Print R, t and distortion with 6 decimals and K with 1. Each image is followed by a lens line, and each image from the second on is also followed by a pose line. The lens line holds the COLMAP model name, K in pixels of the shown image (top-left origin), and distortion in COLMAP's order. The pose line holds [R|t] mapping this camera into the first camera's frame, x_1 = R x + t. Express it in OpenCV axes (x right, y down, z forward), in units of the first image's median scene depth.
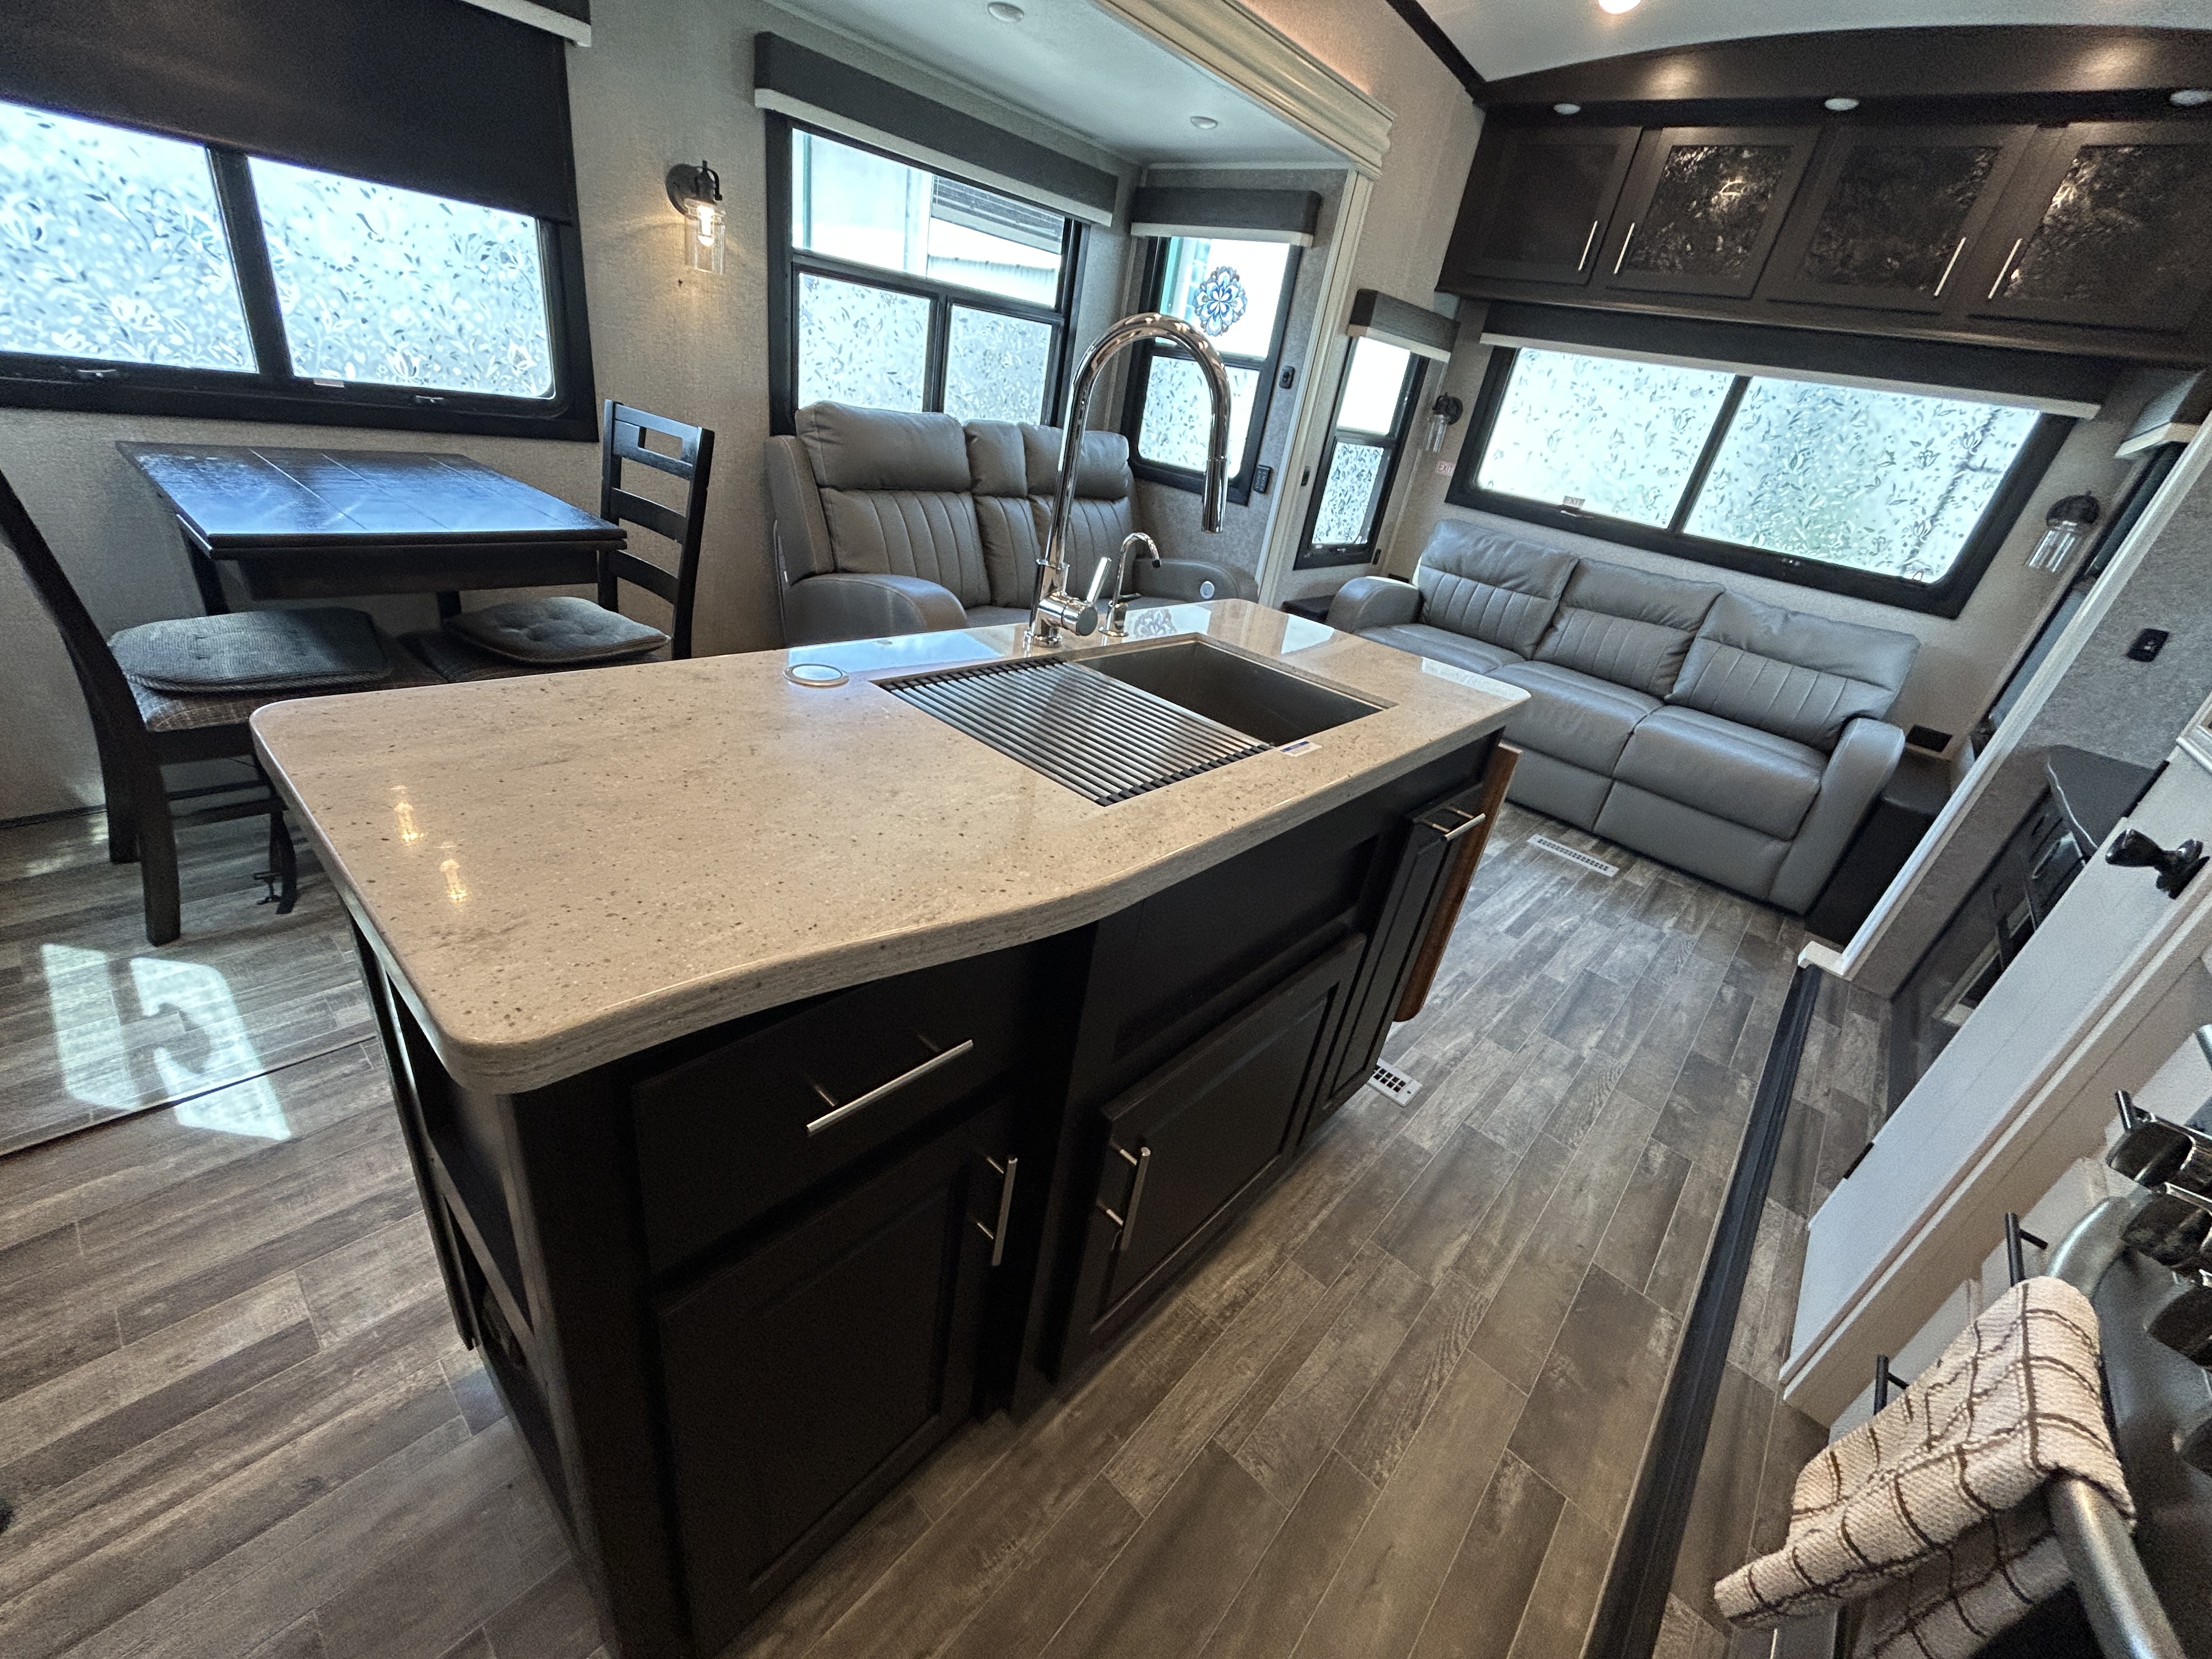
lens RADIAL K [[894.9, 0, 1100.2], [0, 894.9, 830.0], [0, 0, 1]] dist [0.001427, 0.000041]
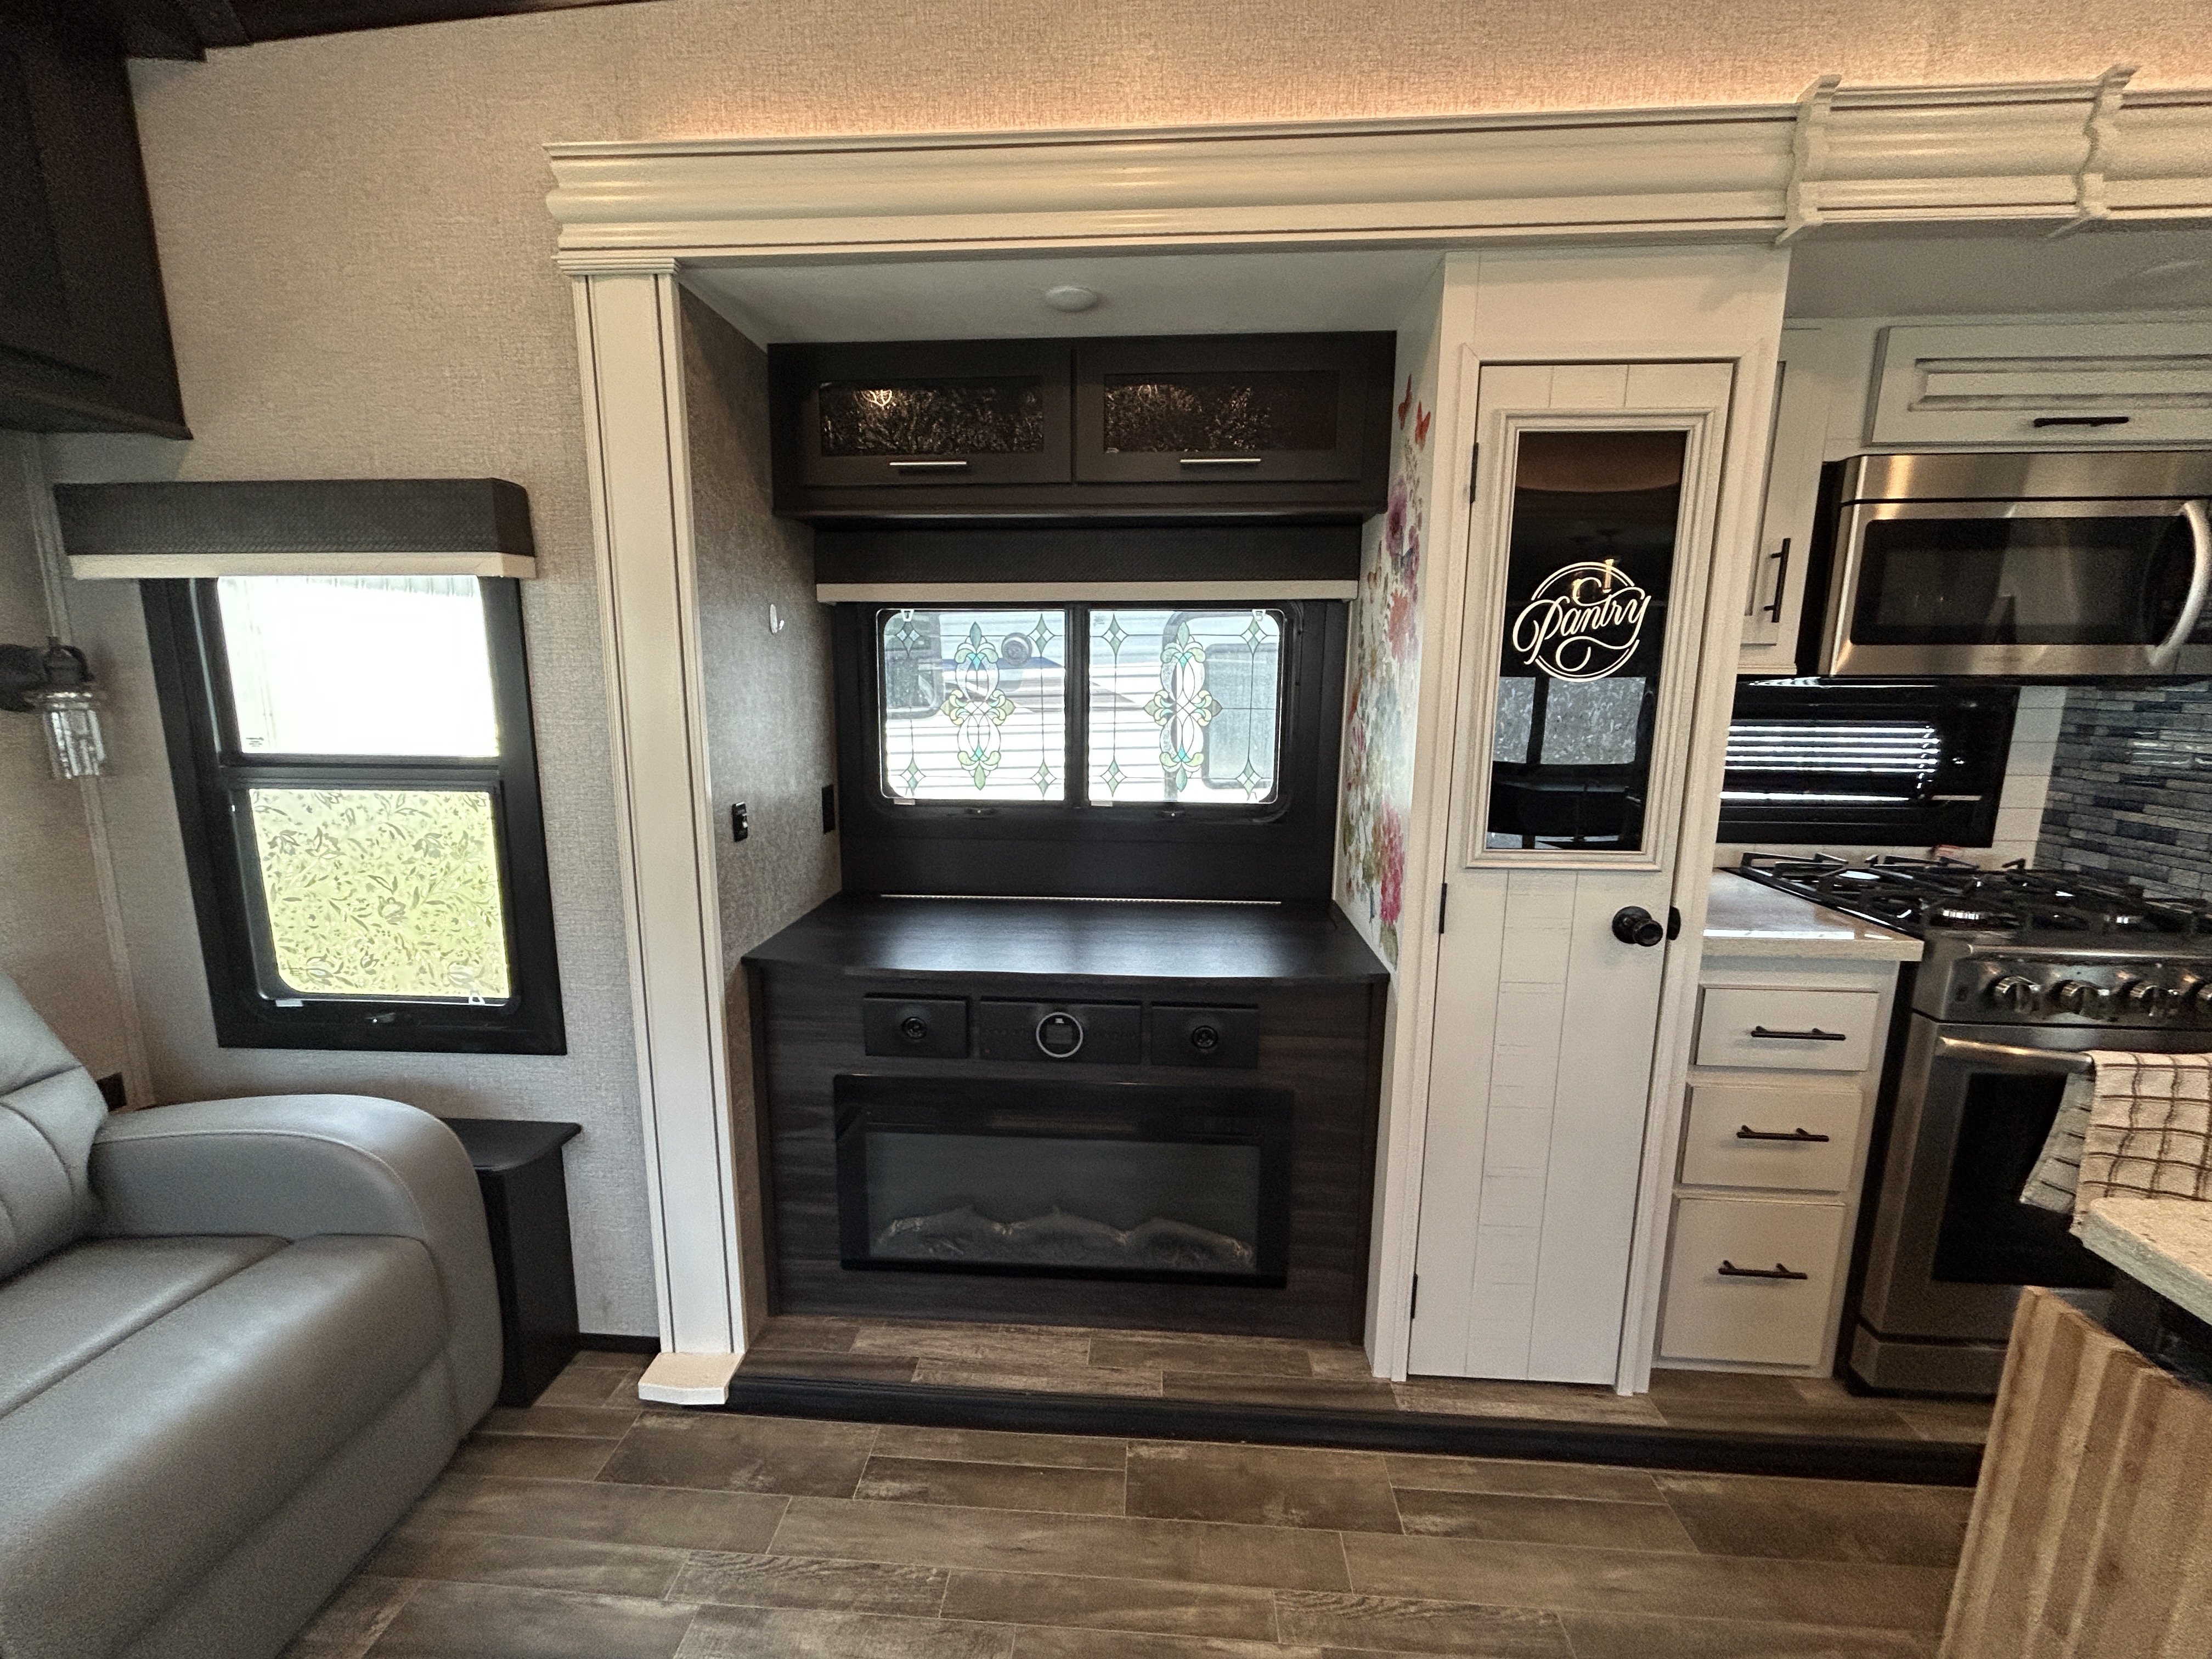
lens RADIAL K [[894.9, 0, 1100.2], [0, 894.9, 830.0], [0, 0, 1]] dist [0.001427, 0.000041]
pose [[-0.614148, -0.291792, 0.733266, 0.222506], [0.264877, 0.799028, 0.539809, -0.339676], [-0.743412, 0.525749, -0.413433, 0.672009]]
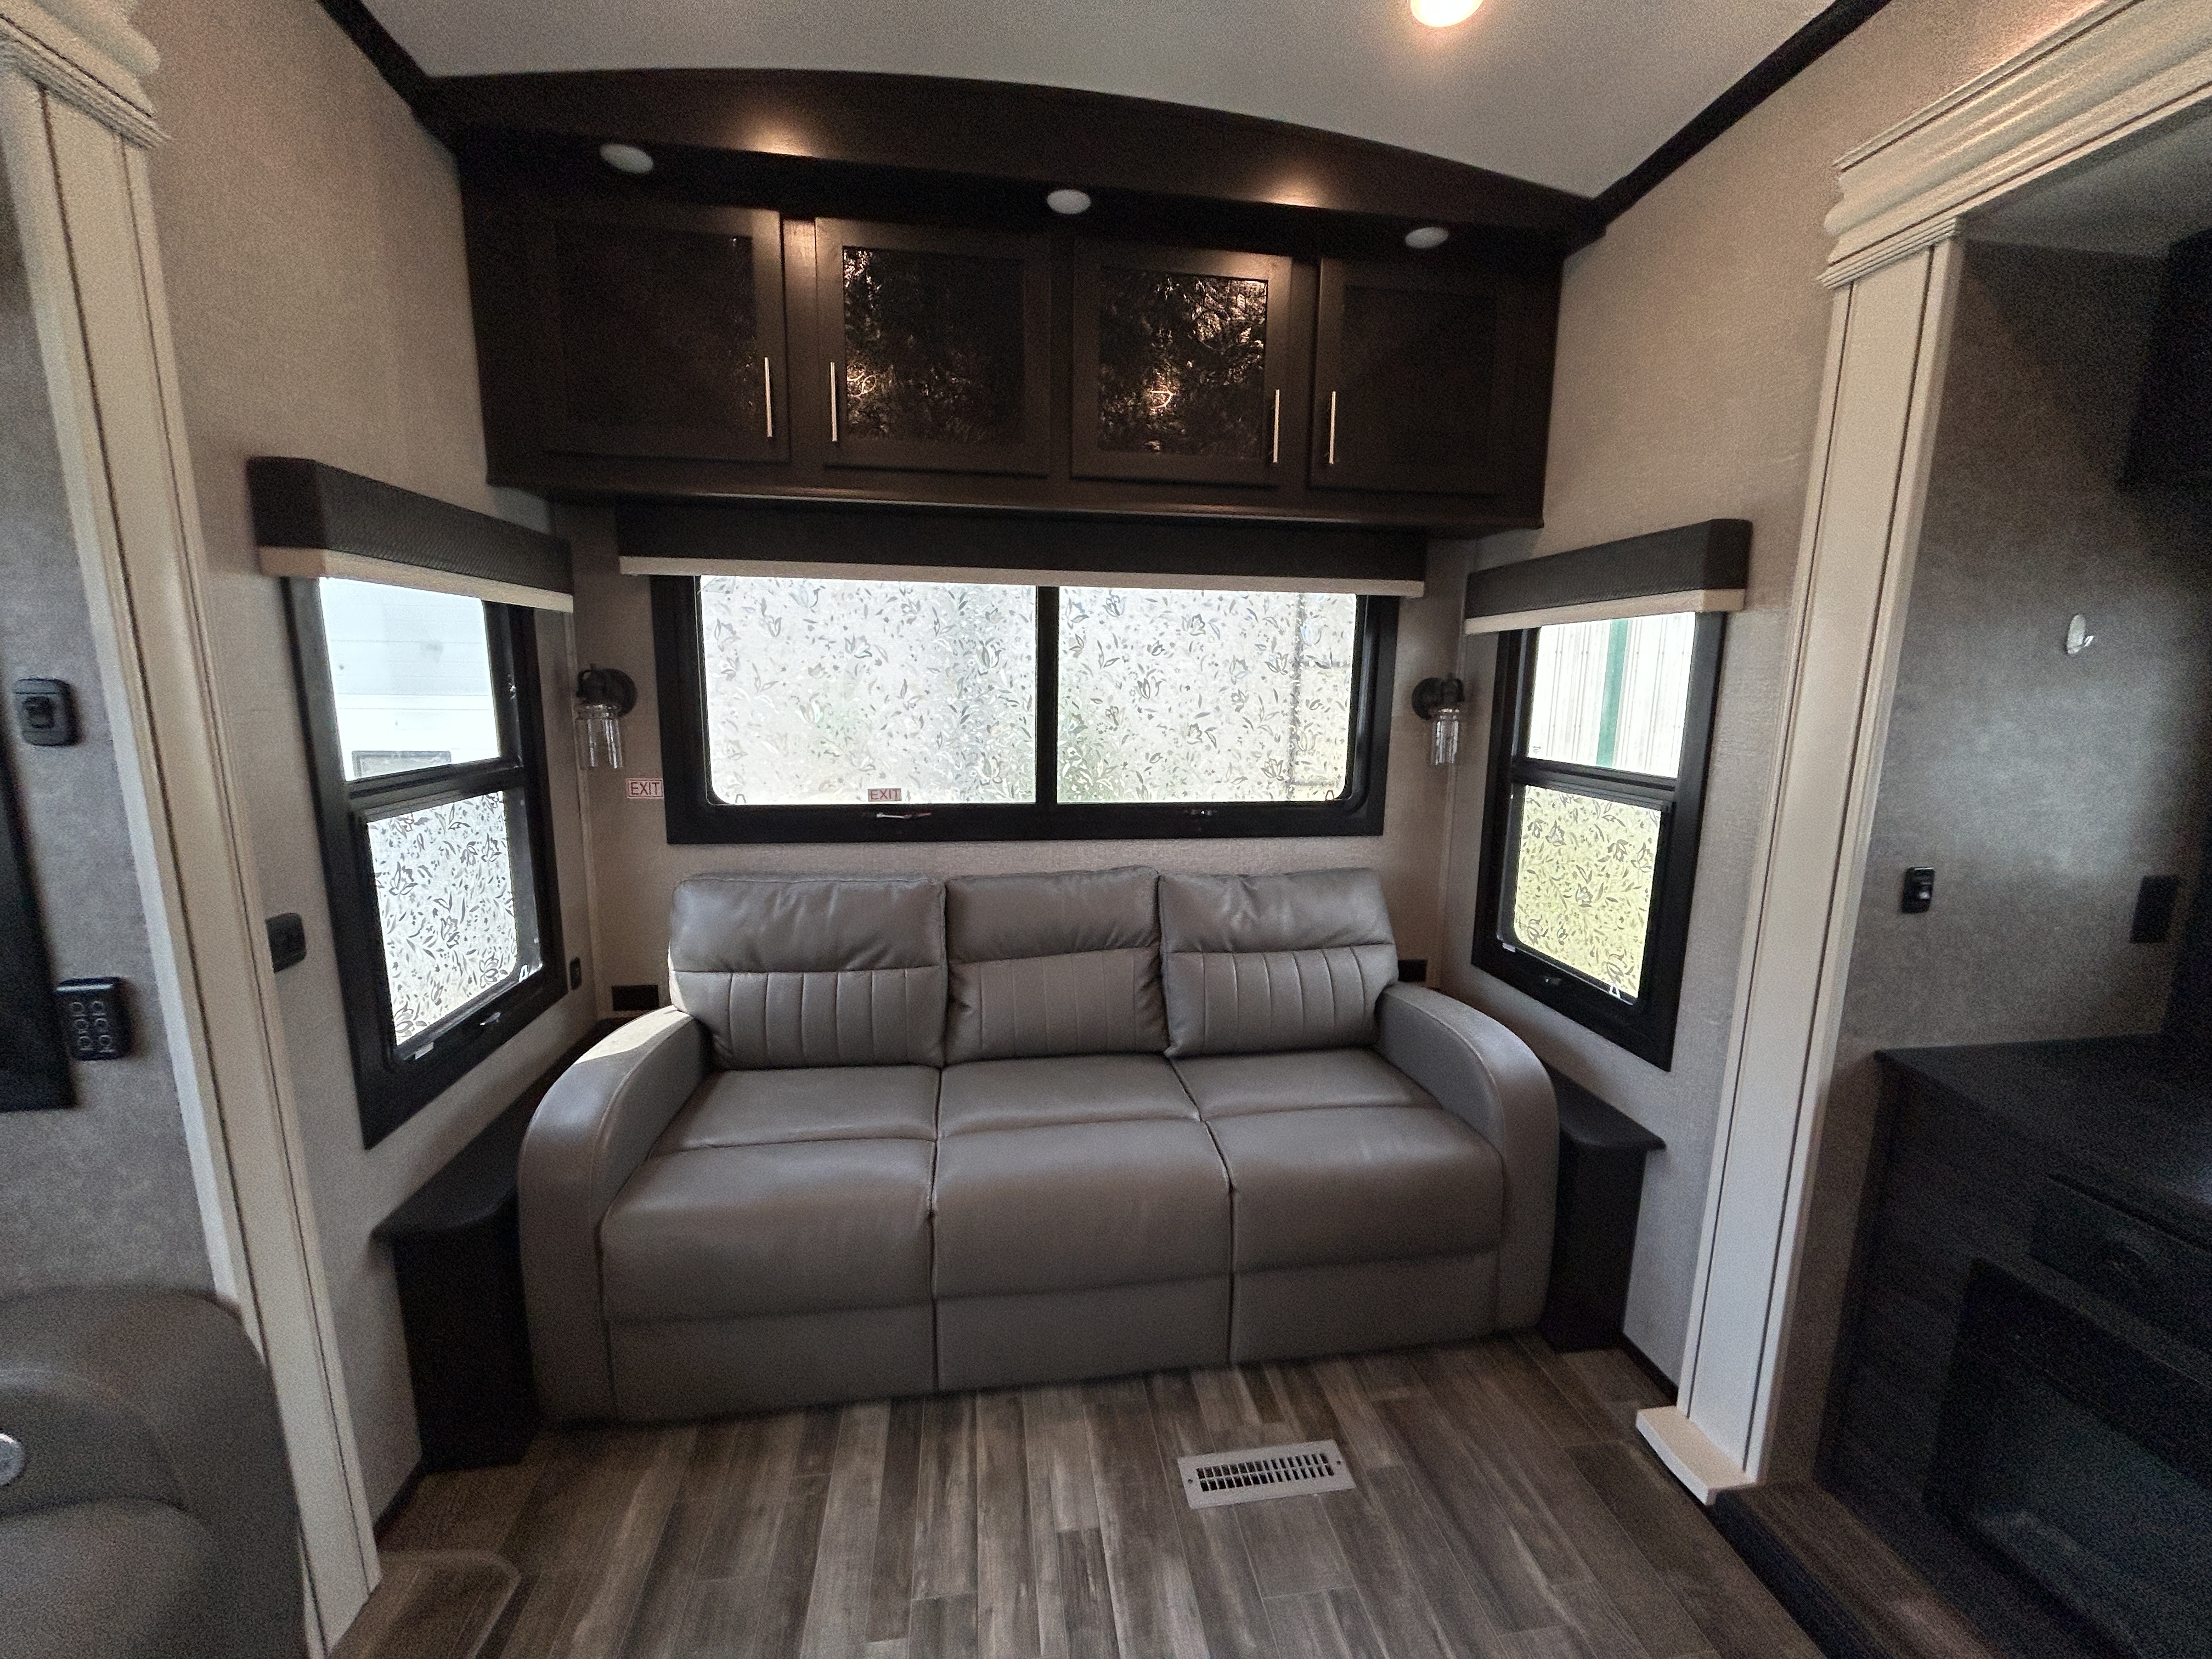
lens RADIAL K [[894.9, 0, 1100.2], [0, 894.9, 830.0], [0, 0, 1]] dist [0.001427, 0.000041]
pose [[0.630479, -0.277100, 0.725060, 0.195860], [0.433830, 0.900385, -0.033134, -0.297743], [-0.643652, 0.335443, 0.687888, 0.562066]]
